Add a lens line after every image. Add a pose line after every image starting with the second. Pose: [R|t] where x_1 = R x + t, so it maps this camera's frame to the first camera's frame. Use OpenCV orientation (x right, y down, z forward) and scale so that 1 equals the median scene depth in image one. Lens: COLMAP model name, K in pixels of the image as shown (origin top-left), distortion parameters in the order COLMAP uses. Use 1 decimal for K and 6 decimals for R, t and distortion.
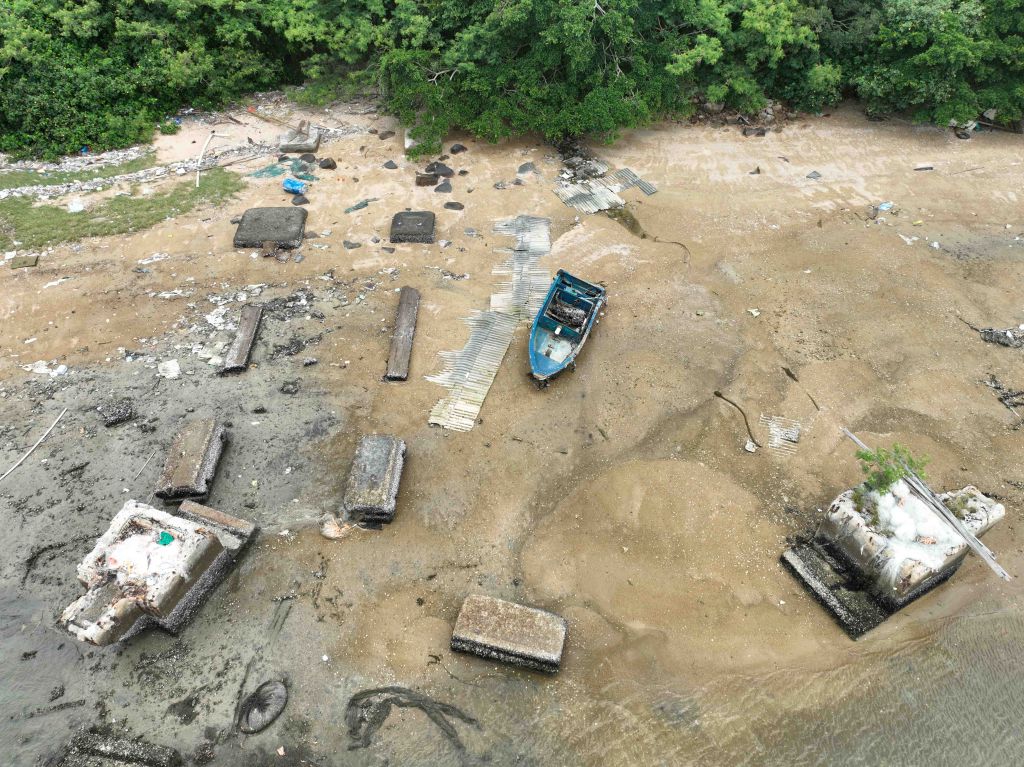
lens RADIAL K [[757.7, 0, 519.1], [0, 757.7, 378.7], [0, 0, 1]] dist [0.000133, 0.006934]
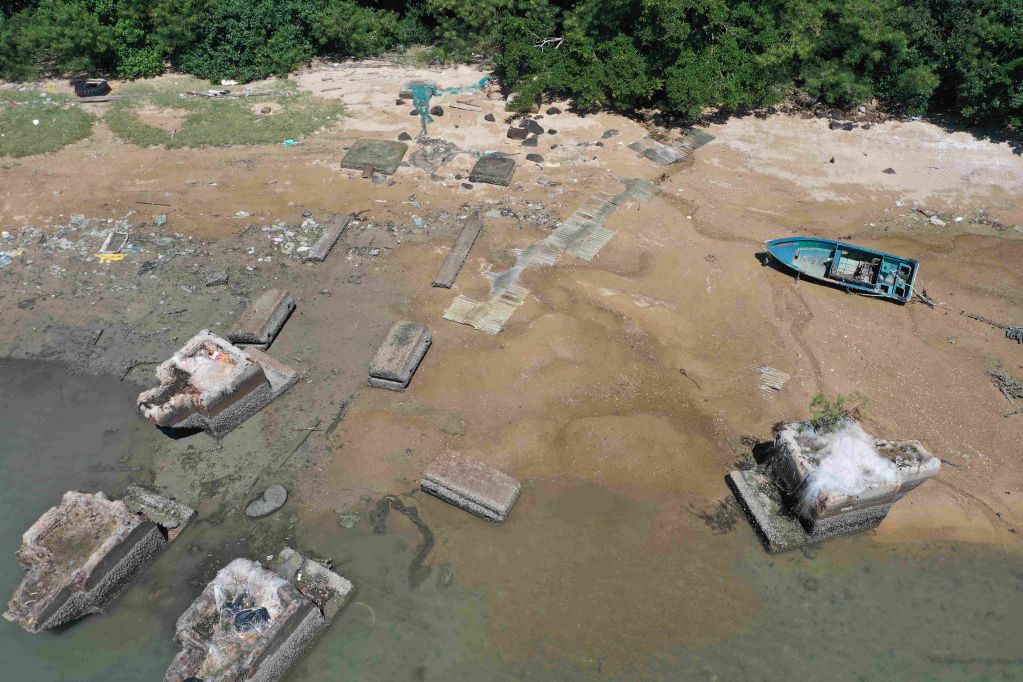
lens RADIAL K [[788.7, 0, 511.5], [0, 788.7, 341.0], [0, 0, 1]] dist [0.000373, -0.001973]
pose [[0.970151, 0.159988, -0.182240, 0.130108], [-0.169594, 0.984769, -0.038303, 0.083457], [0.173337, 0.068066, 0.982508, -0.116303]]
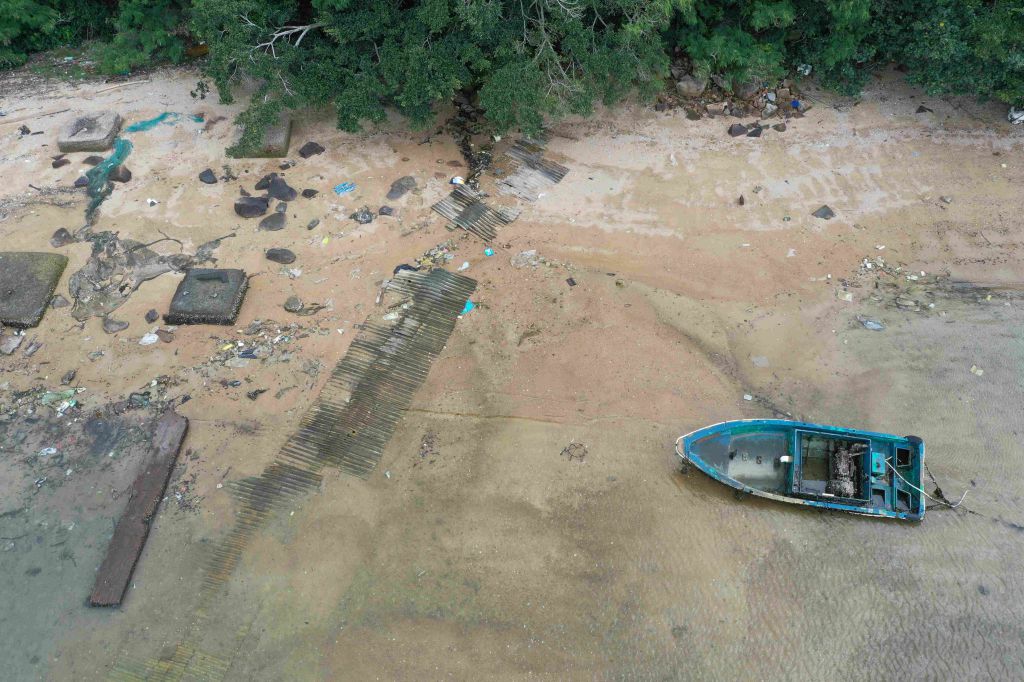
lens RADIAL K [[761.6, 0, 497.5], [0, 761.6, 337.9], [0, 0, 1]] dist [-0.021841, -0.001595]
pose [[0.998919, 0.034075, -0.031633, 0.125856], [-0.030492, 0.993730, 0.107567, -0.226289], [0.035100, -0.106486, 0.993694, 0.317645]]
